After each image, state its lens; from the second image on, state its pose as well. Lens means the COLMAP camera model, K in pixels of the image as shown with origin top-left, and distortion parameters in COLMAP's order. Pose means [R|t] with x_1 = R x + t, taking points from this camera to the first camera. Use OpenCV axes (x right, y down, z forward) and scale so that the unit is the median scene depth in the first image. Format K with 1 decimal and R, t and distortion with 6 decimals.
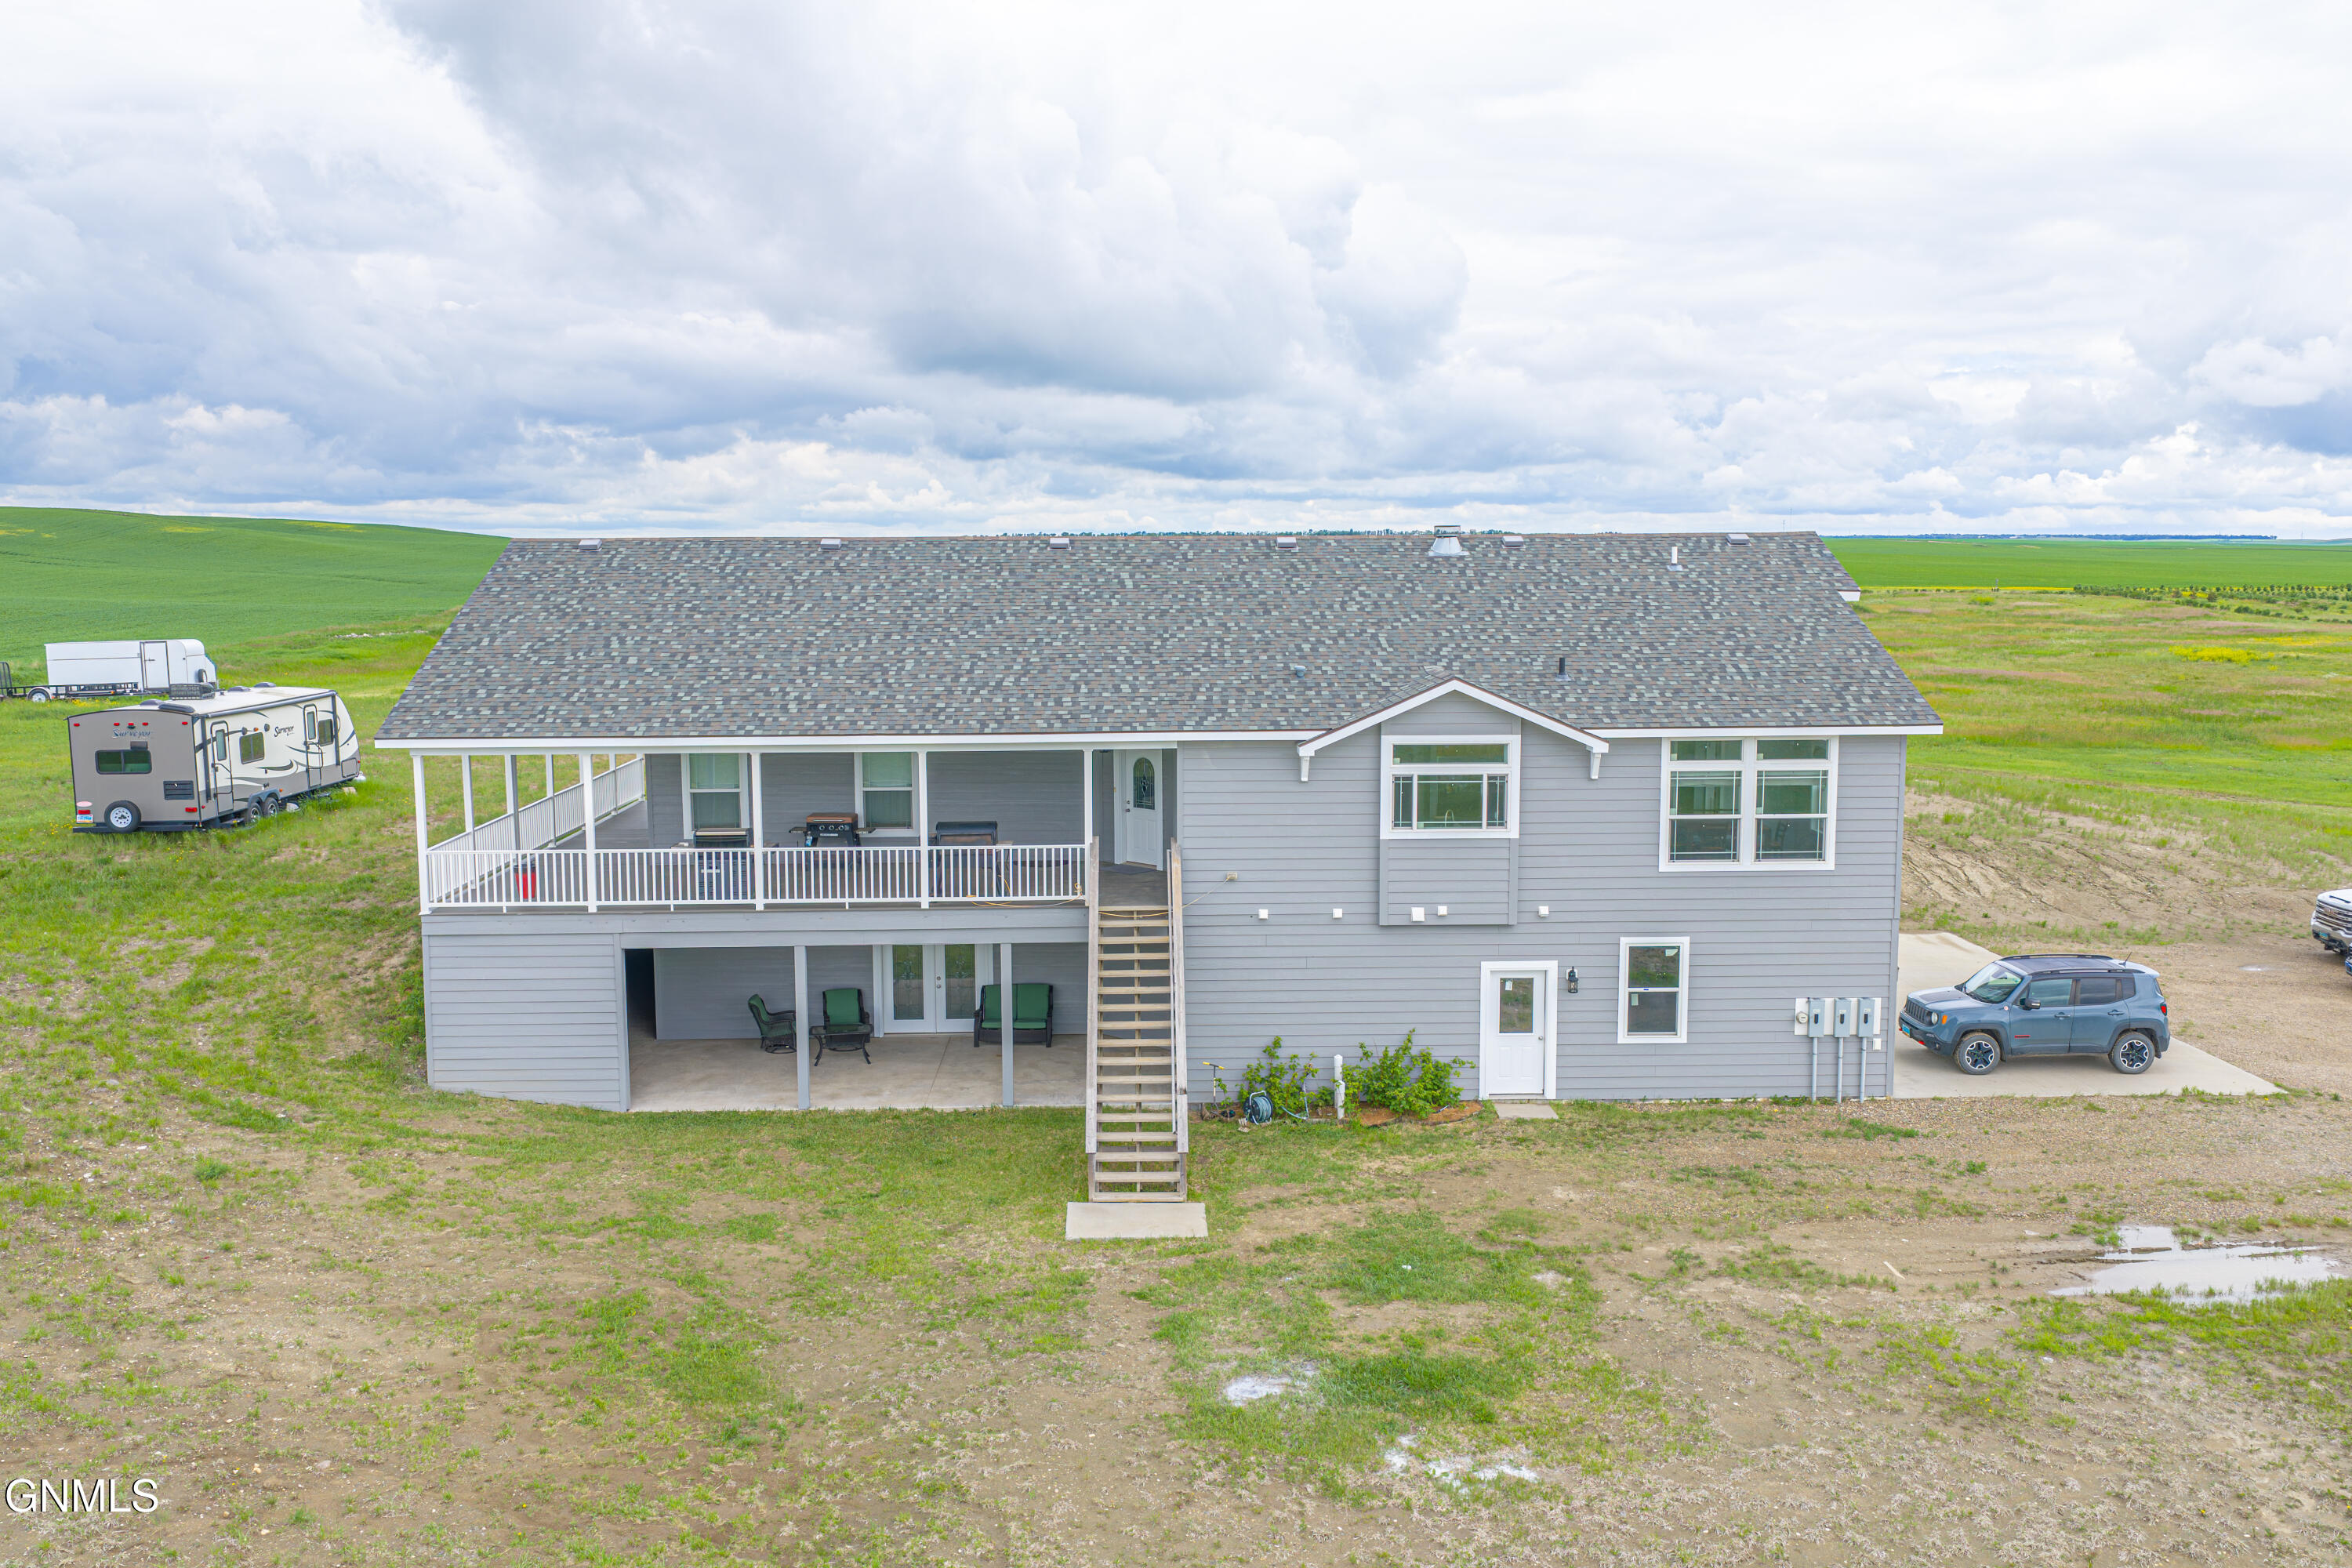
lens RADIAL K [[1947.9, 0, 1176.0], [0, 1947.9, 784.0], [0, 0, 1]] dist [0.011231, -0.014760]
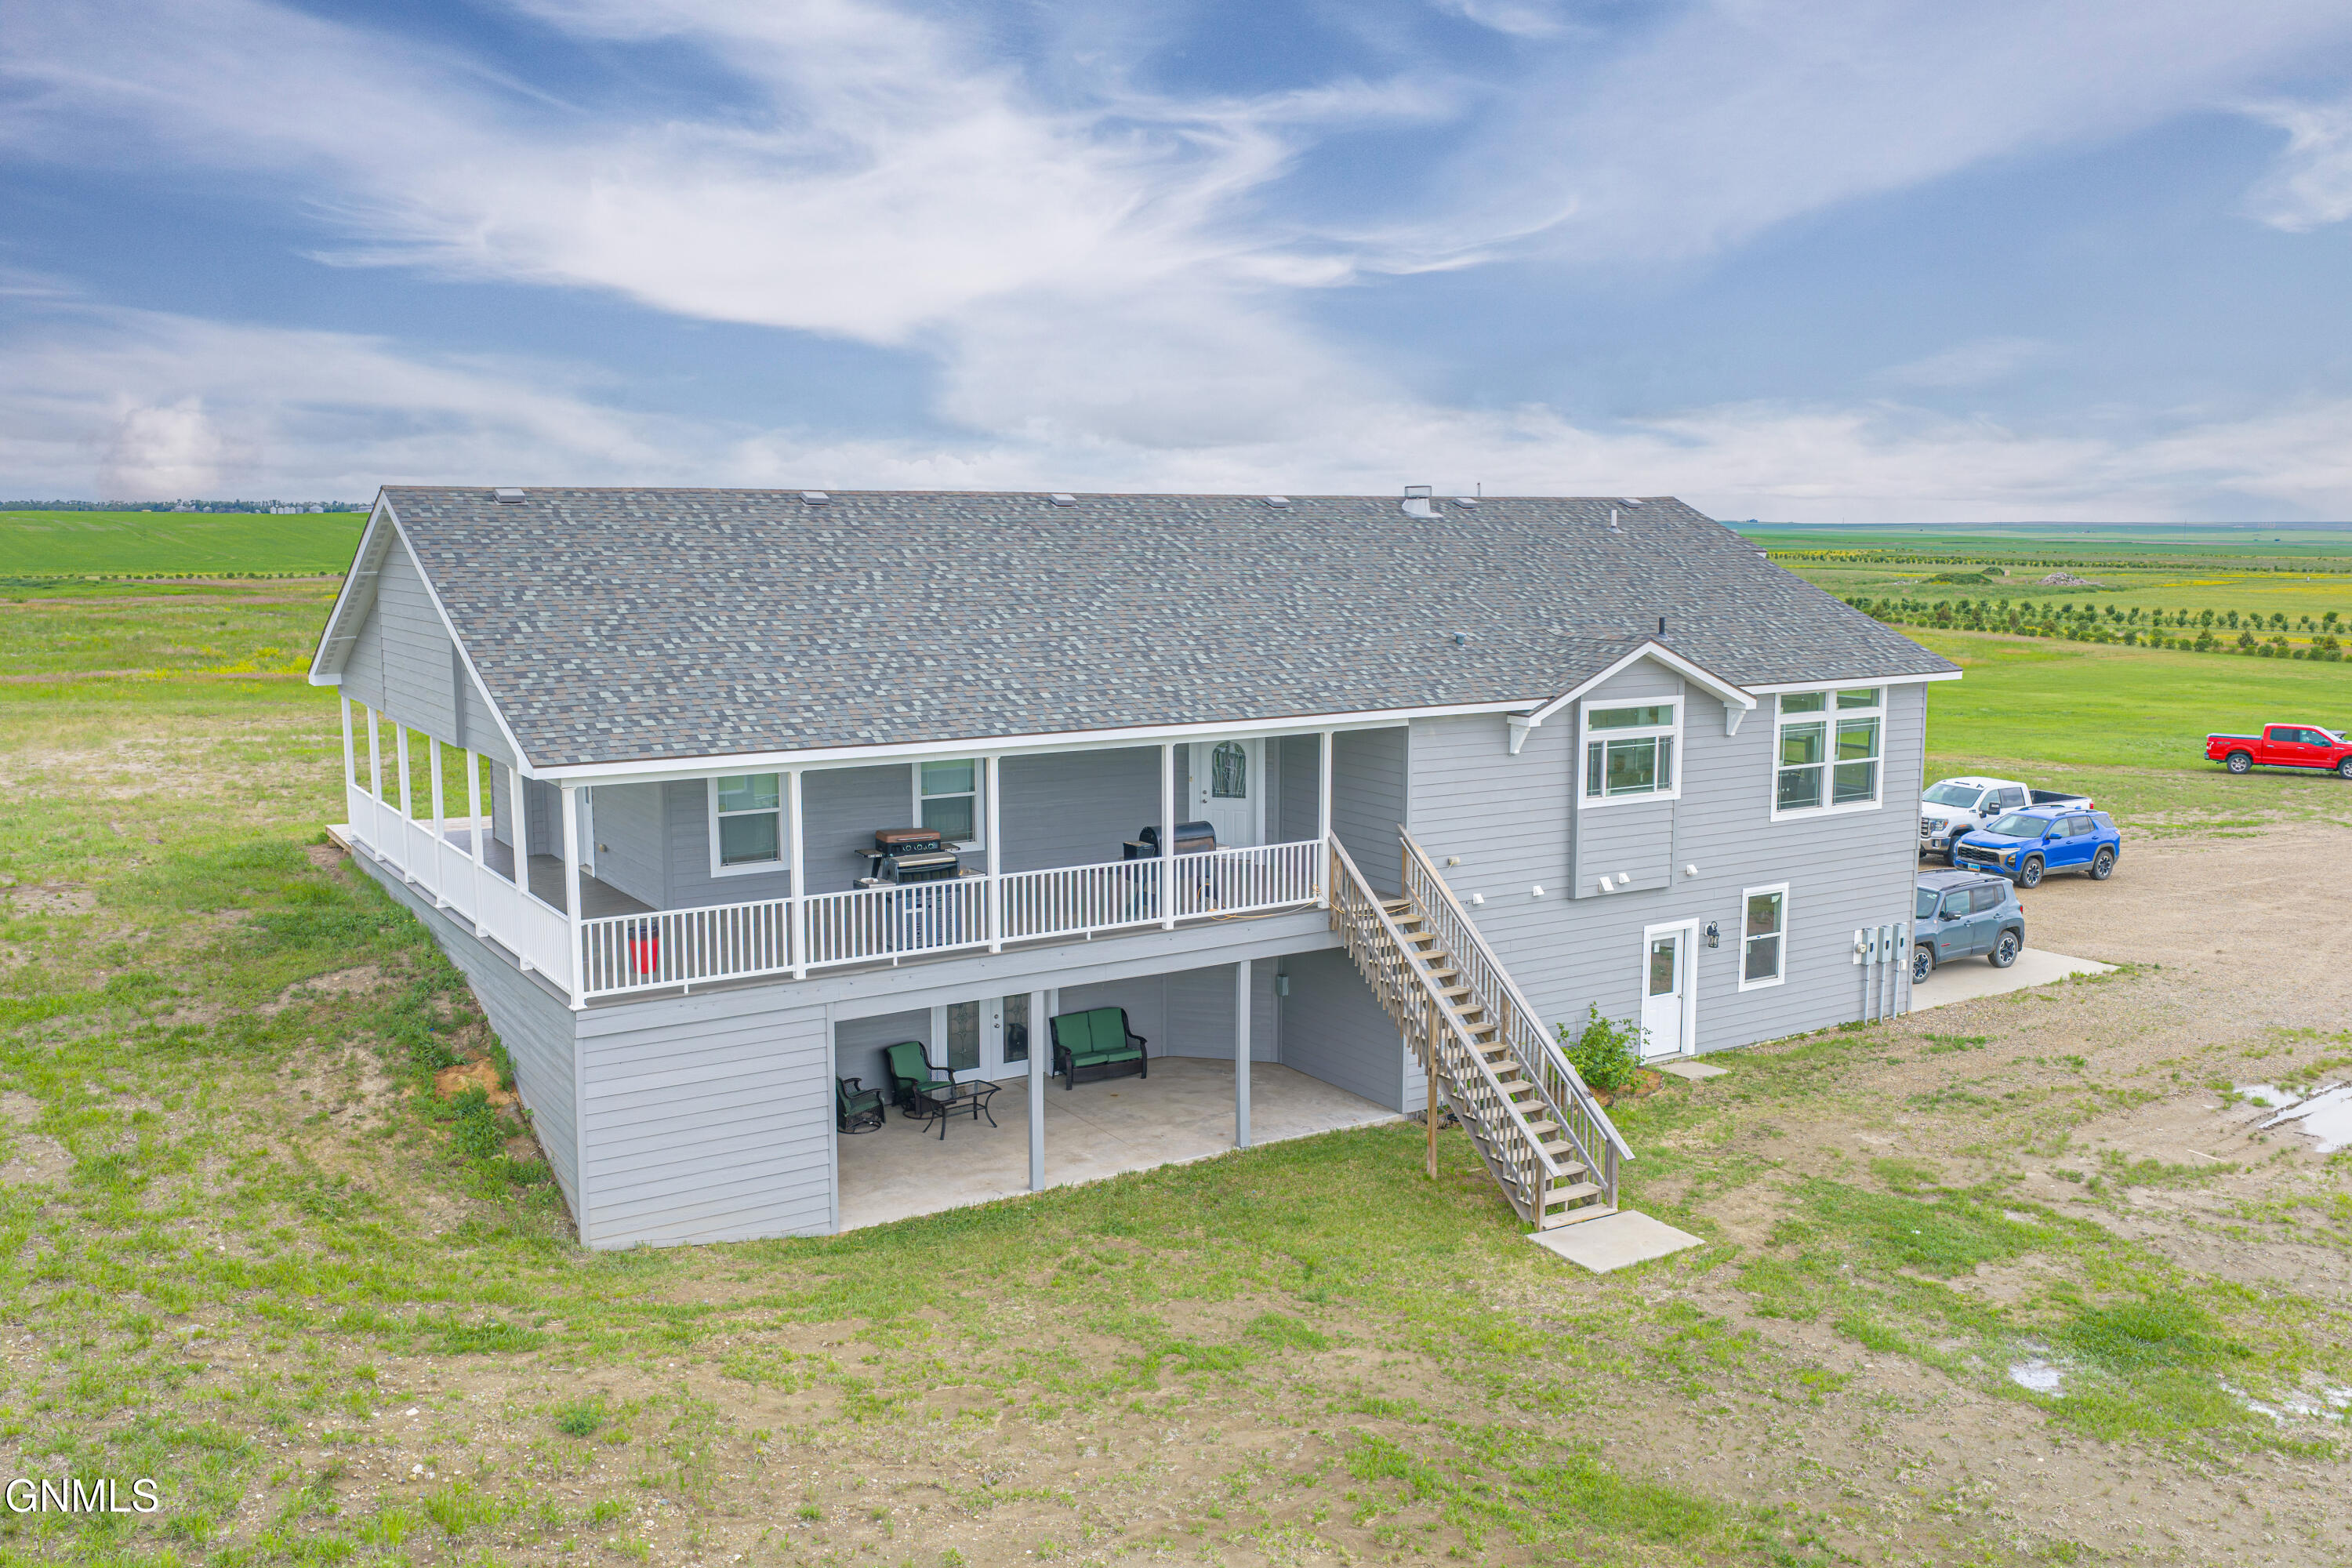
lens RADIAL K [[1947.9, 0, 1176.0], [0, 1947.9, 784.0], [0, 0, 1]] dist [0.011231, -0.014760]
pose [[0.855983, -0.063649, 0.513071, -0.560333], [0.057745, 0.997954, 0.027462, -0.022289], [-0.513769, 0.006121, 0.857906, 0.276160]]
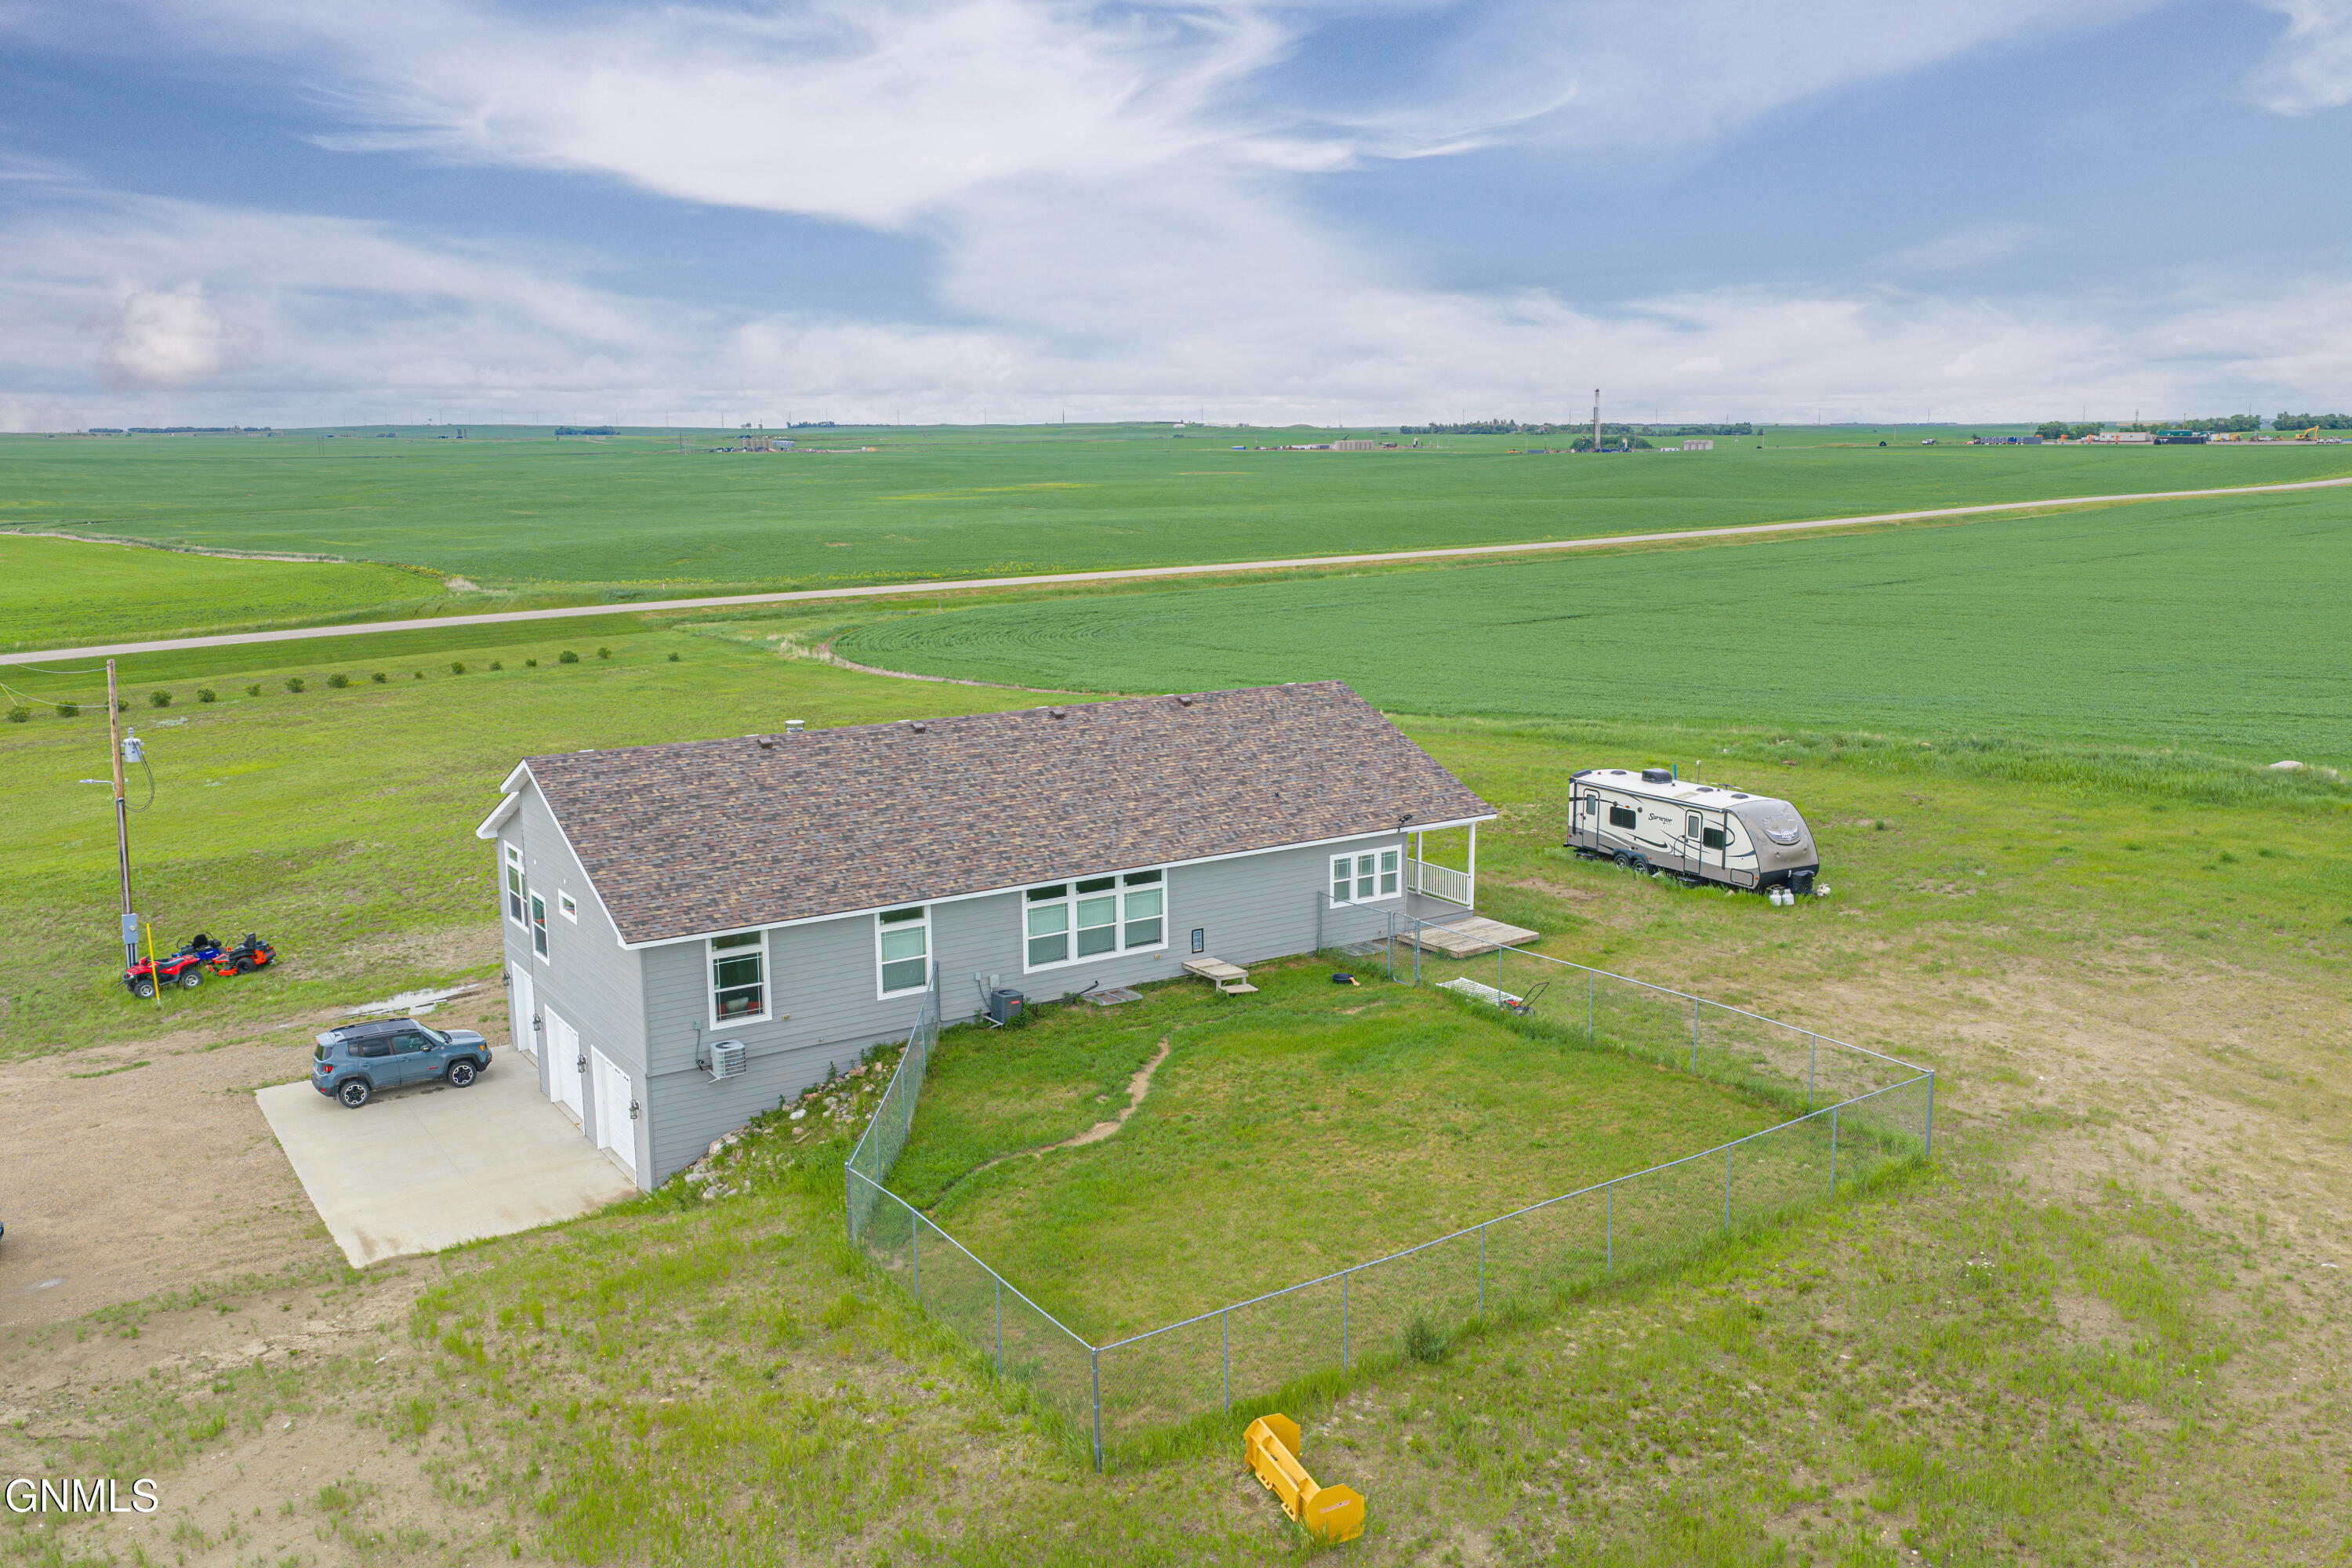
lens RADIAL K [[1947.9, 0, 1176.0], [0, 1947.9, 784.0], [0, 0, 1]] dist [0.011231, -0.014760]
pose [[-0.848968, 0.099954, -0.518905, 0.761451], [-0.055907, 0.959449, 0.276282, -0.577818], [0.525478, 0.263565, -0.808954, 2.705923]]
